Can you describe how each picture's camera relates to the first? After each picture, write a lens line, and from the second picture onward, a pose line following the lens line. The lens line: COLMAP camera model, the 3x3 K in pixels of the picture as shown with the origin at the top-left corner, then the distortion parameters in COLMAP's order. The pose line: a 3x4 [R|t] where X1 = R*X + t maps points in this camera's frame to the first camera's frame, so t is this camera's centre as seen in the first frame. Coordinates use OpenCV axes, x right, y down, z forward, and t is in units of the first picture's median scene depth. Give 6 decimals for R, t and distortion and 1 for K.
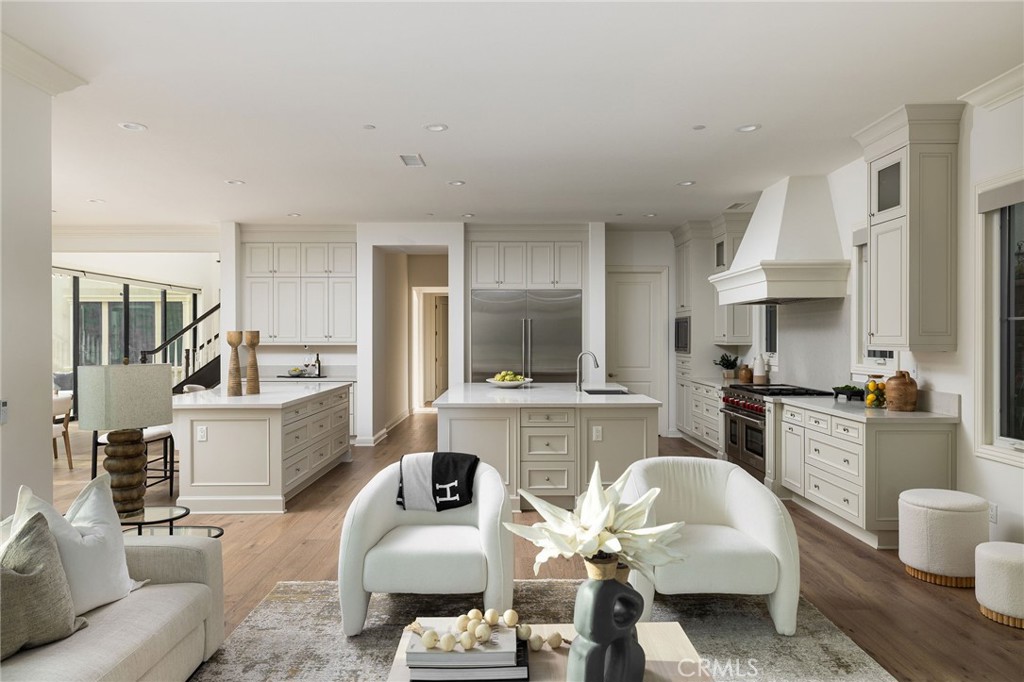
lens RADIAL K [[675.4, 0, 514.5], [0, 675.4, 339.3], [0, 0, 1]] dist [0.000841, 0.000134]
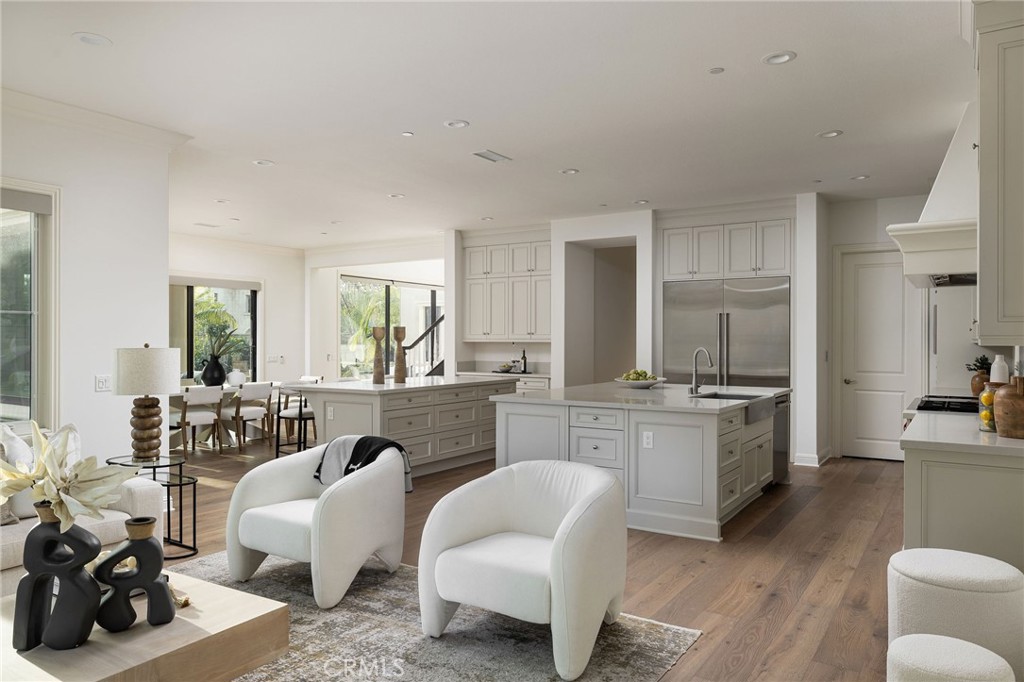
lens RADIAL K [[713.3, 0, 511.5], [0, 713.3, 335.8], [0, 0, 1]] dist [0.005892, 0.001721]
pose [[0.836893, -0.001082, -0.547365, 0.292260], [-0.003936, 0.999960, -0.007994, 0.007836], [0.547352, 0.008845, 0.836856, 0.078296]]
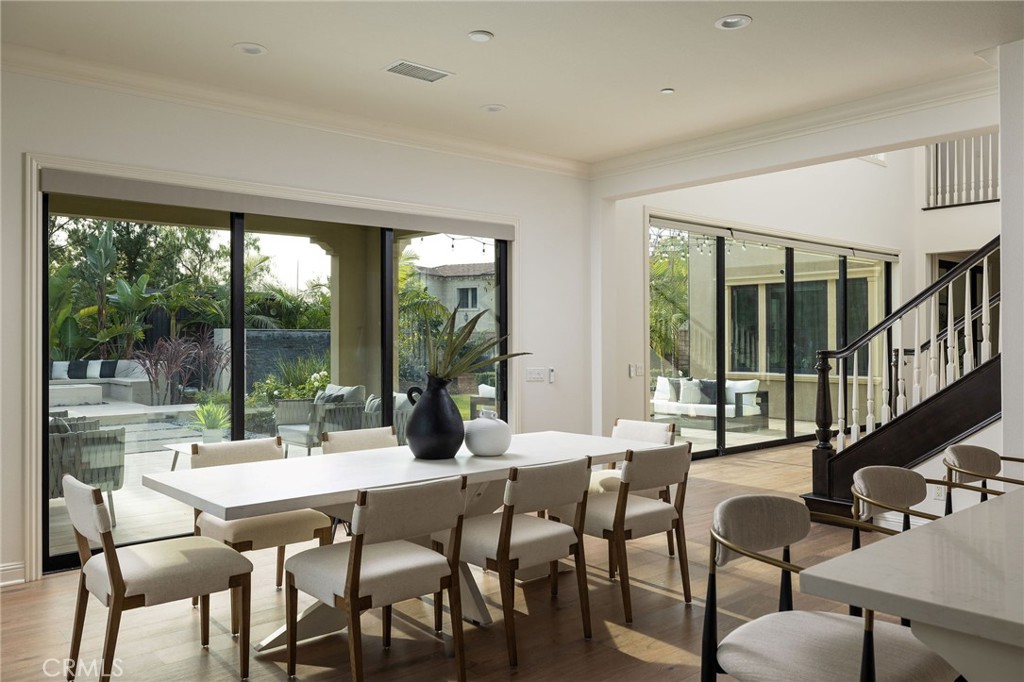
lens RADIAL K [[780.4, 0, 511.4], [0, 780.4, 337.2], [0, 0, 1]] dist [-0.000147, -0.001369]
pose [[0.652031, -0.003360, -0.758185, -0.261736], [0.000059, 0.999990, -0.004381, 0.010042], [0.758192, 0.002812, 0.652025, 0.446064]]
